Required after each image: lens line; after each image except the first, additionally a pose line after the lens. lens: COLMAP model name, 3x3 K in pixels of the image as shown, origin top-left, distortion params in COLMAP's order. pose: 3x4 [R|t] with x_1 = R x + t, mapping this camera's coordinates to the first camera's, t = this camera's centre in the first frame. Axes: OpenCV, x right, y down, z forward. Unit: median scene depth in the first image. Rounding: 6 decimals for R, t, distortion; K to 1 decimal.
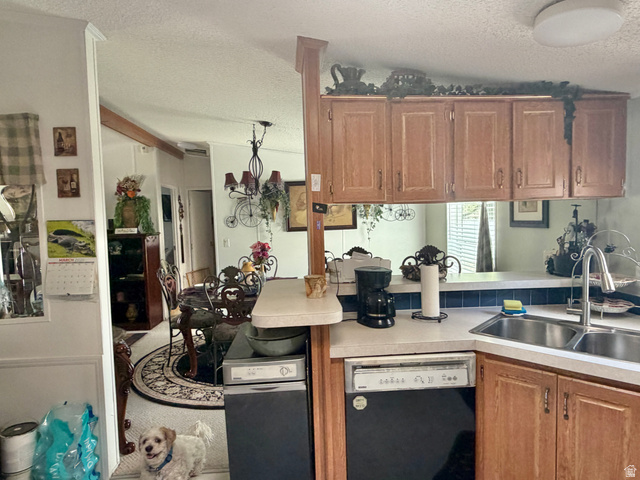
lens RADIAL K [[383.3, 0, 320.0], [0, 383.3, 240.0], [0, 0, 1]] dist [0.000729, 0.000499]
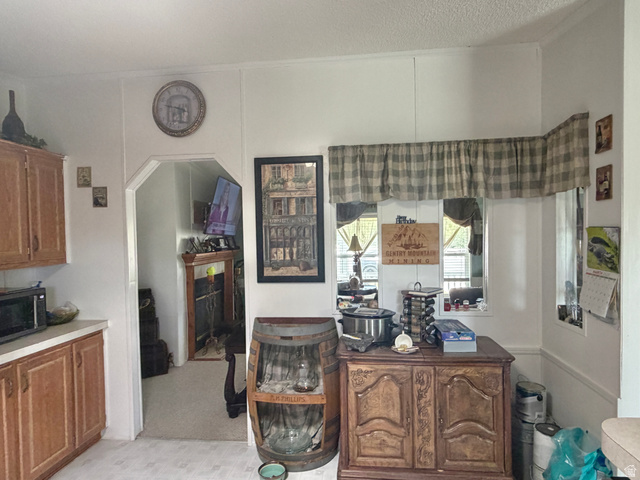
lens RADIAL K [[383.3, 0, 320.0], [0, 383.3, 240.0], [0, 0, 1]] dist [0.000729, 0.000499]
pose [[-0.184826, 0.051233, -0.981435, 0.301313], [-0.049612, 0.996881, 0.061382, -0.042747], [0.981518, 0.060036, -0.181708, 0.540047]]
